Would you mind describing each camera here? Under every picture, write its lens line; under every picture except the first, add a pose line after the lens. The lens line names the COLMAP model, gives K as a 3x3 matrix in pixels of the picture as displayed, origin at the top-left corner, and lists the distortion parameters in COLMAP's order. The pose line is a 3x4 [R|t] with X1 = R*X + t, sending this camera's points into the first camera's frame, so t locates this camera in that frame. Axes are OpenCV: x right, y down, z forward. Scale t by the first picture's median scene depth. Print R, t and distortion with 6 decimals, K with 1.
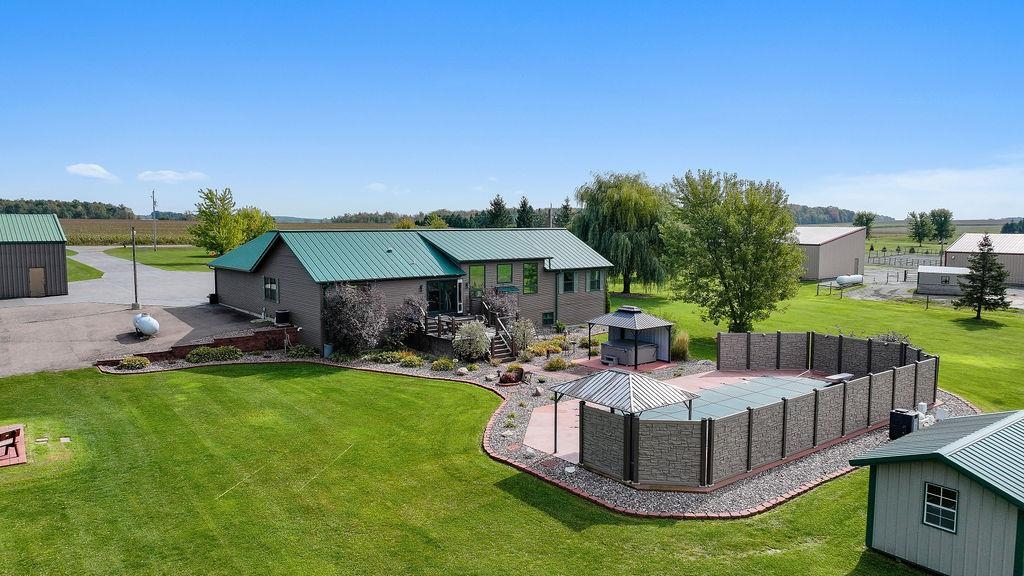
lens RADIAL K [[721.3, 0, 512.9], [0, 721.3, 284.5], [0, 0, 1]] dist [0.003653, 0.006348]
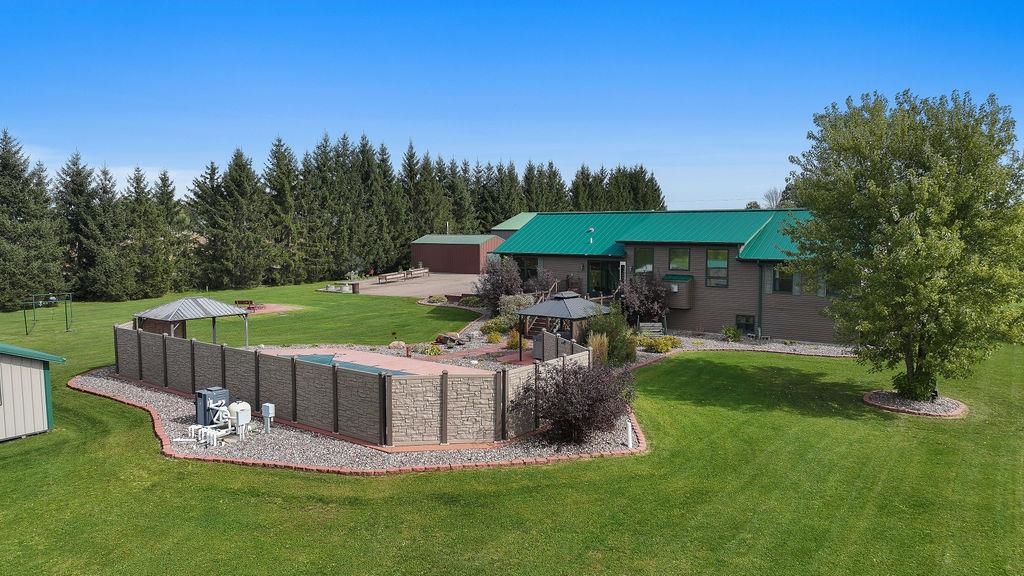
lens RADIAL K [[721.3, 0, 514.8], [0, 721.3, 288.3], [0, 0, 1]] dist [0.003653, 0.006348]
pose [[0.240635, 0.077426, -0.967522, 0.910638], [-0.086299, 0.994572, 0.058127, -0.016841], [0.966772, 0.069508, 0.246011, 0.713861]]
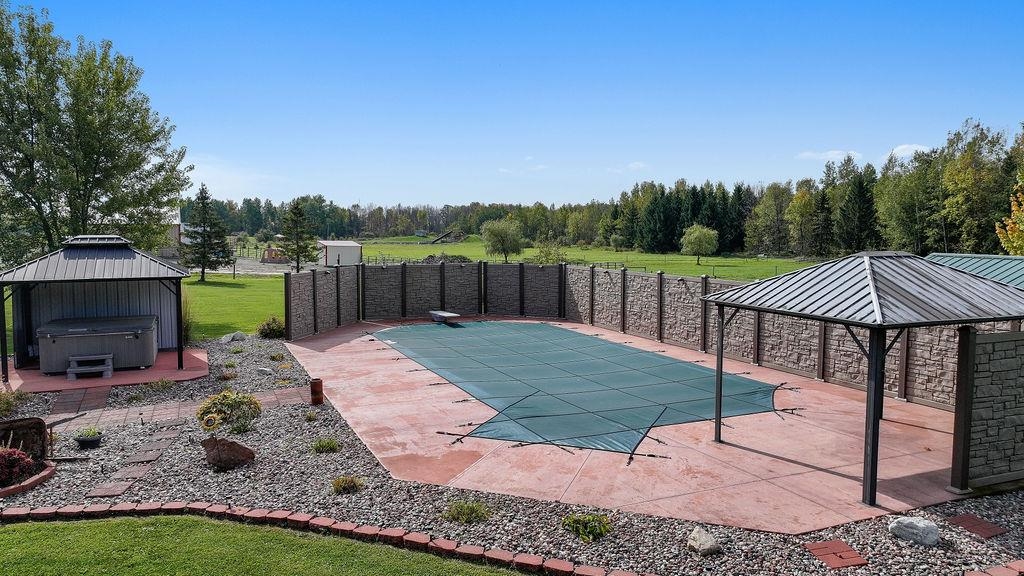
lens RADIAL K [[721.3, 0, 514.9], [0, 721.3, 288.4], [0, 0, 1]] dist [0.003653, 0.006348]
pose [[0.249648, -0.080463, 0.964988, -0.186168], [0.084814, 0.994529, 0.060985, 0.054134], [-0.964615, 0.066620, 0.255106, 0.629431]]
